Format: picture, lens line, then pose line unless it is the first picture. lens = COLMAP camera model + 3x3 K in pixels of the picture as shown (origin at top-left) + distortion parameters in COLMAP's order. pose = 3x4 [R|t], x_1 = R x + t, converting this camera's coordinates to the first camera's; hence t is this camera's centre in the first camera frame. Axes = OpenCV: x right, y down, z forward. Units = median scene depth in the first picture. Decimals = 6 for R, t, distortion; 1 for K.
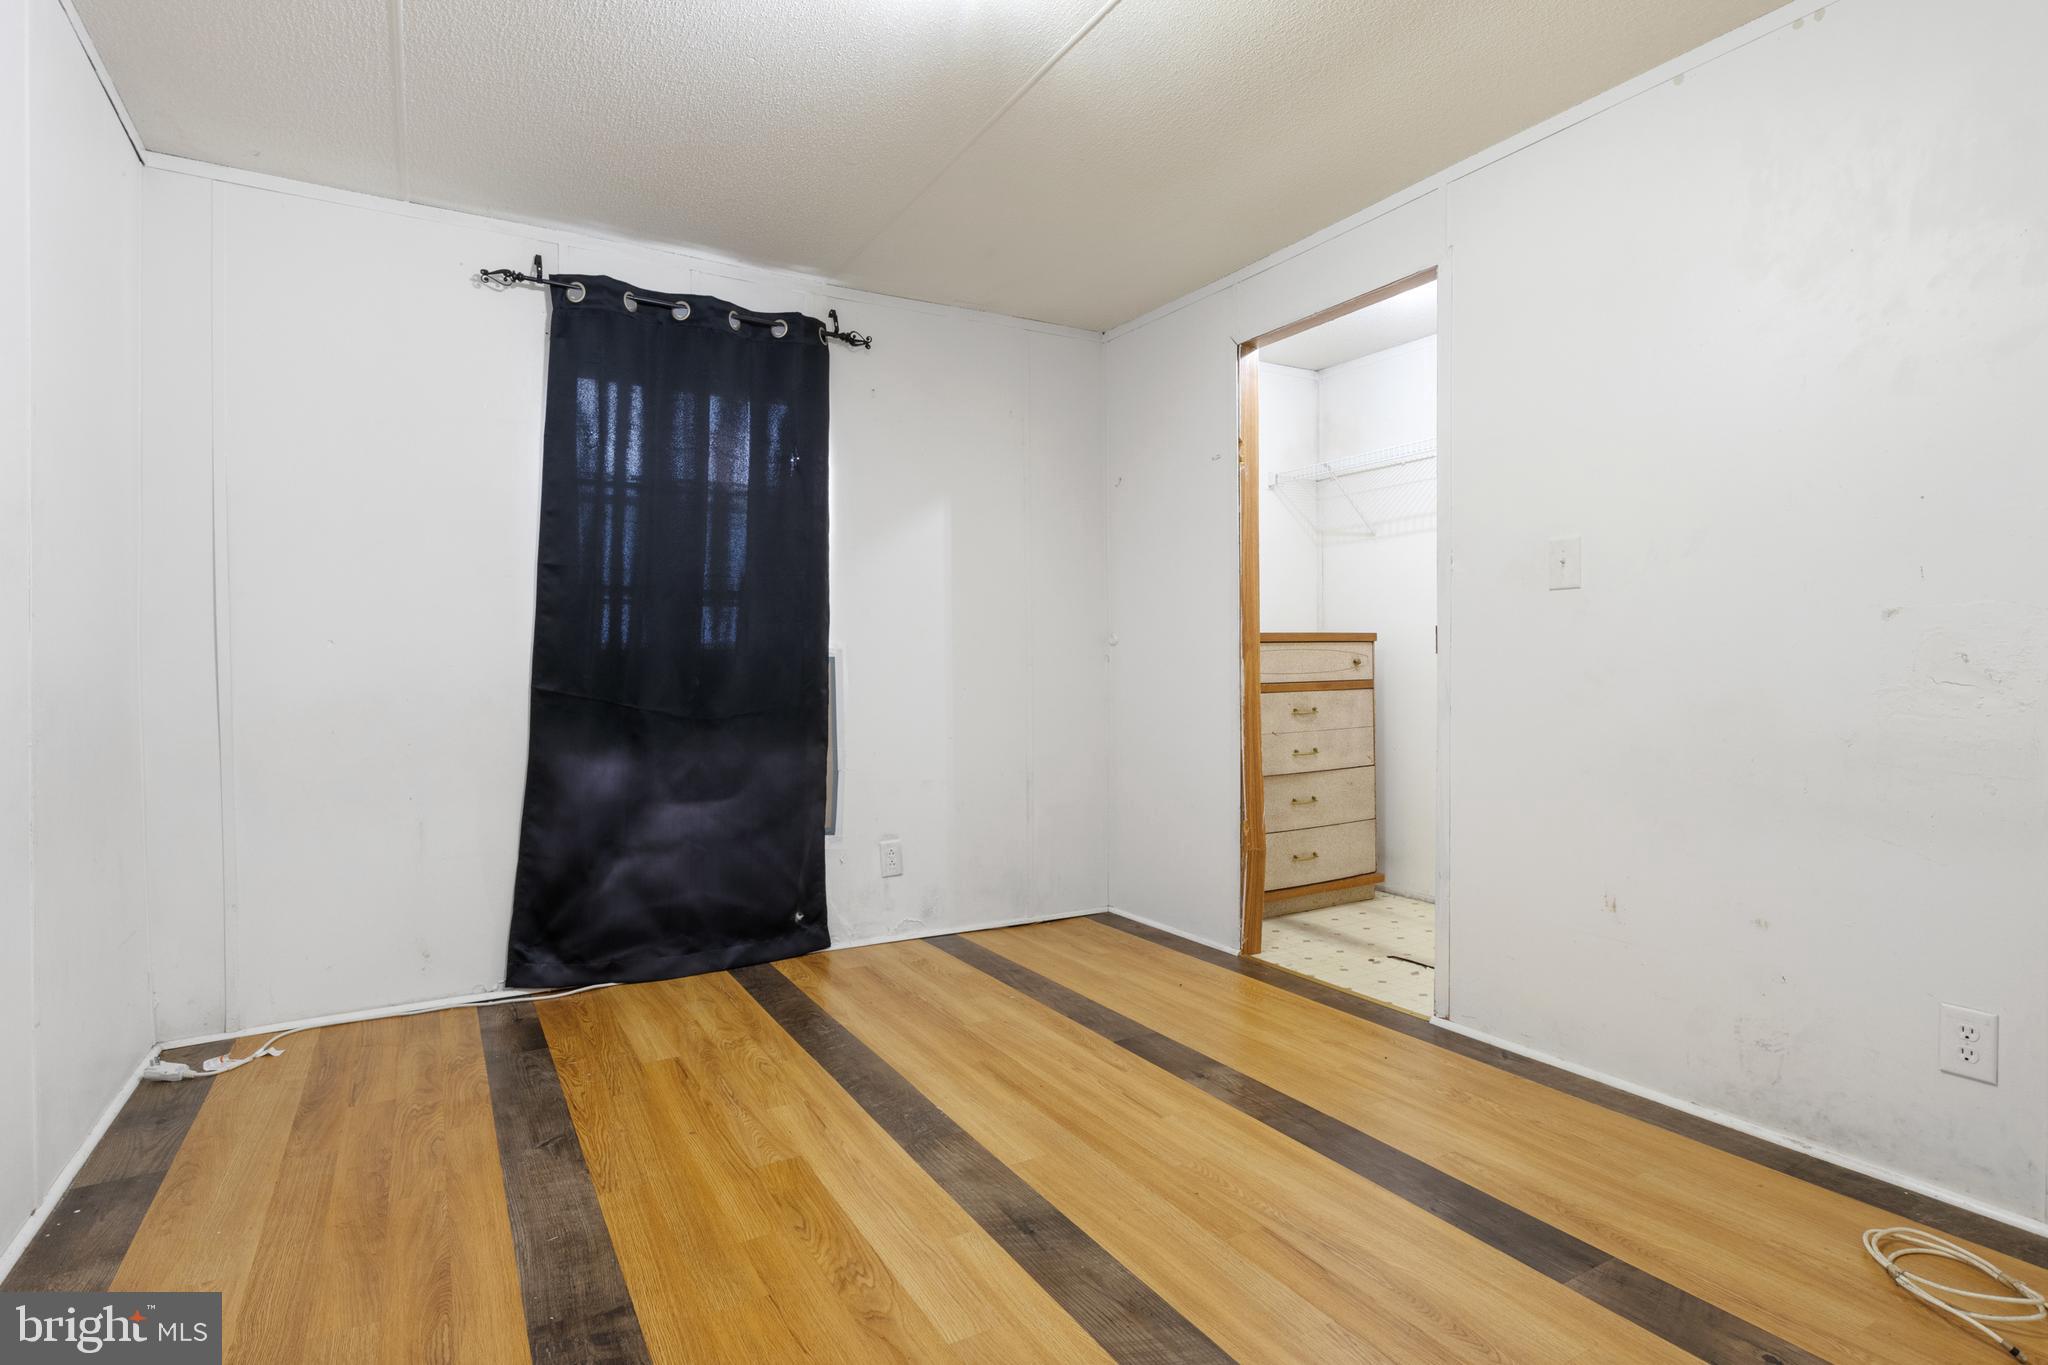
lens RADIAL K [[1026.7, 0, 1018.2], [0, 1026.7, 676.5], [0, 0, 1]] dist [-0.008713, 0.000118]
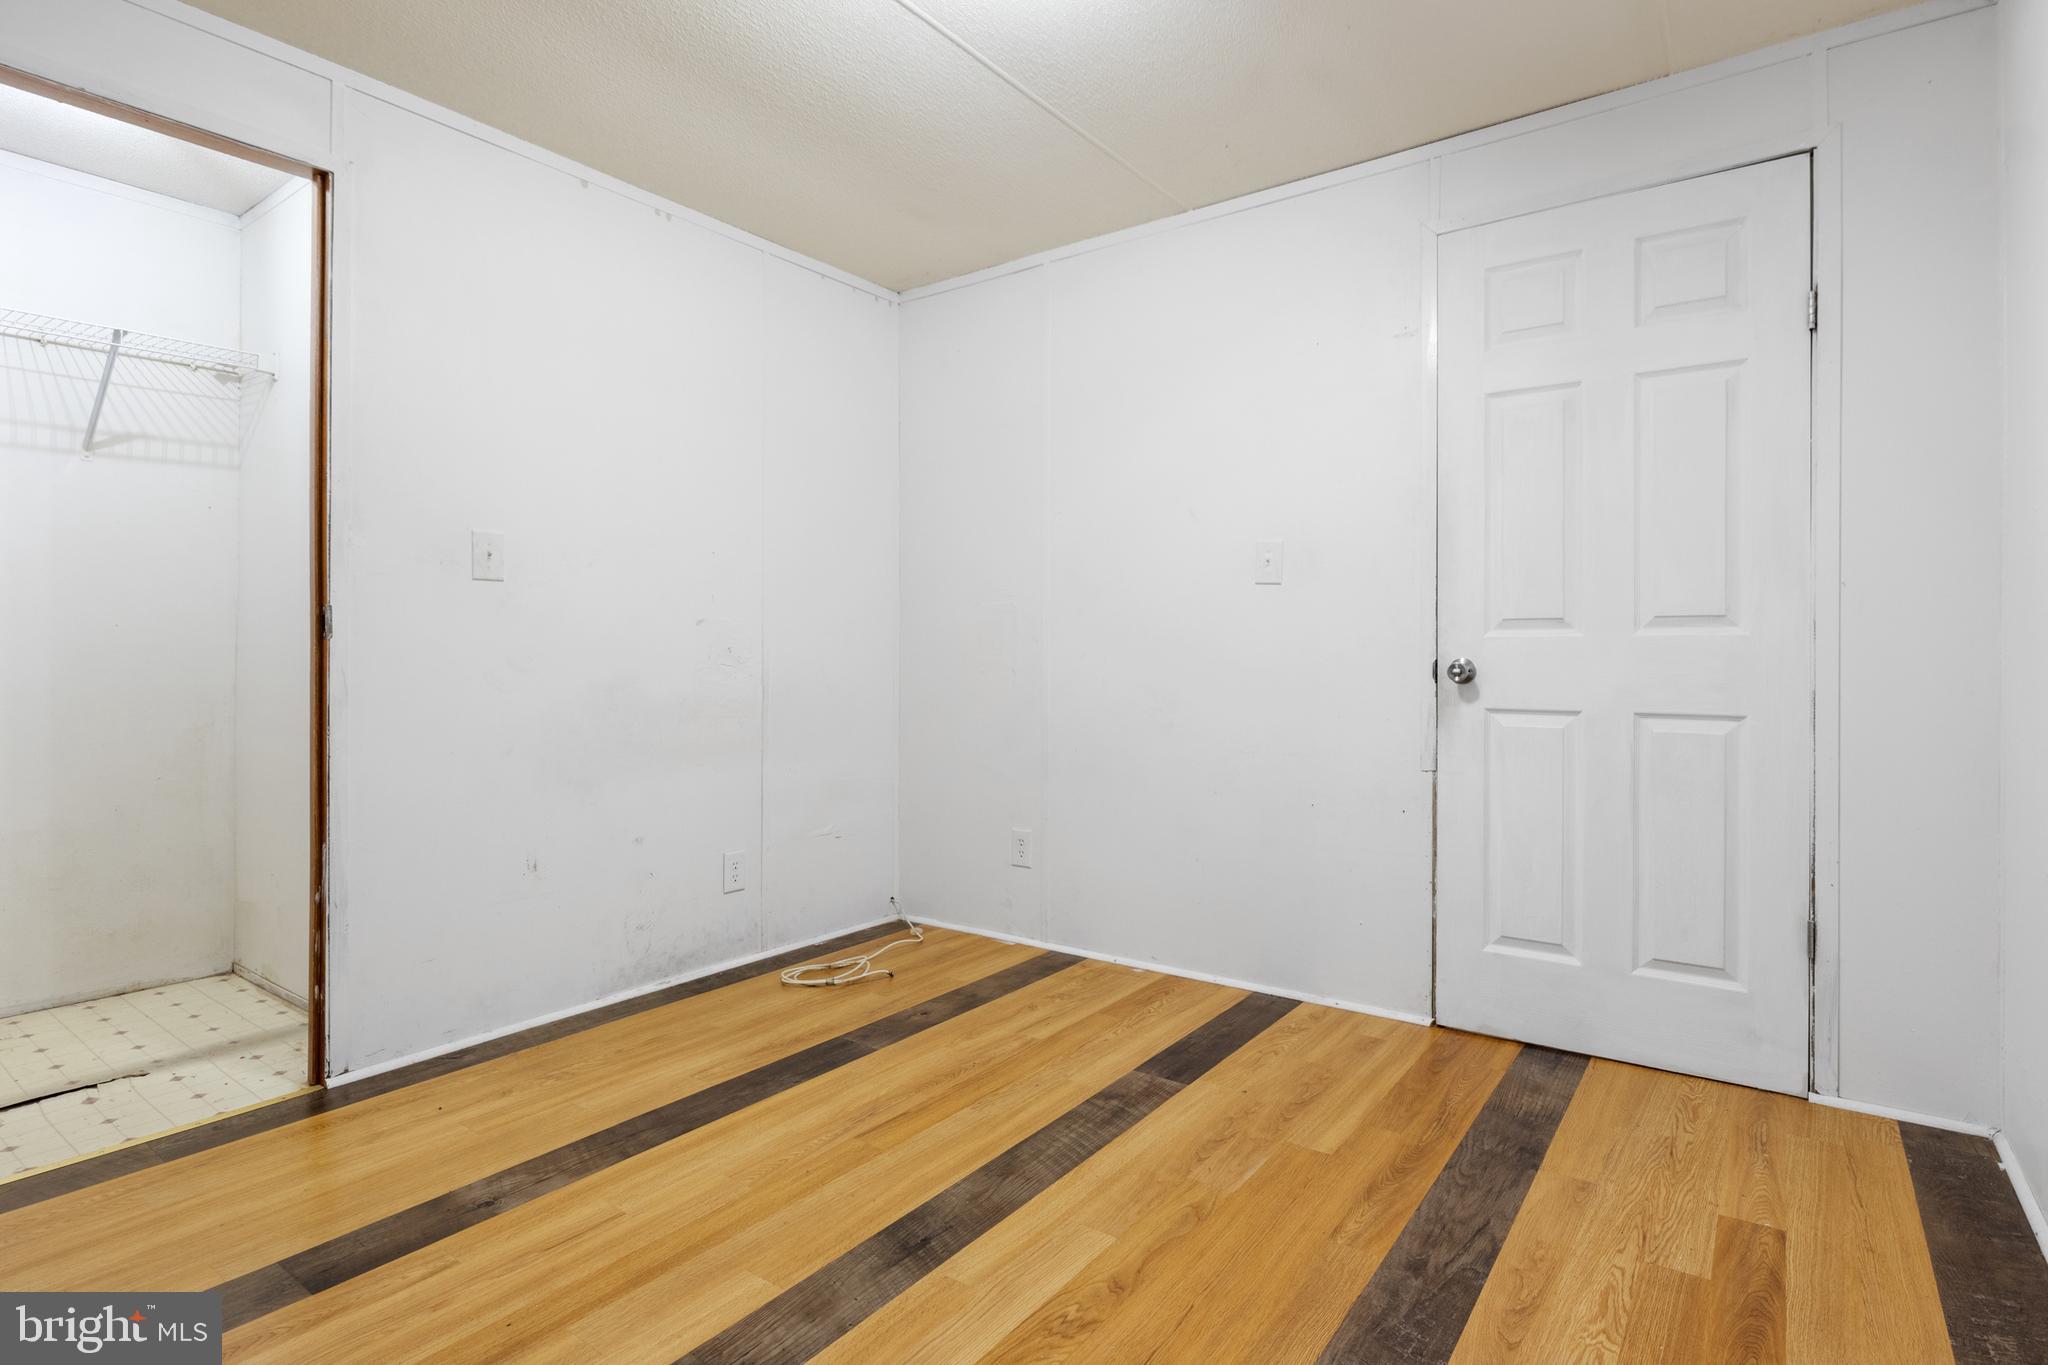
lens RADIAL K [[1026.7, 0, 1016.7], [0, 1026.7, 665.9], [0, 0, 1]] dist [-0.008713, 0.000118]
pose [[-0.388680, -0.009061, 0.921328, -0.790701], [0.011114, 0.999833, 0.014521, -0.009680], [-0.921306, 0.015884, -0.388514, 1.125042]]
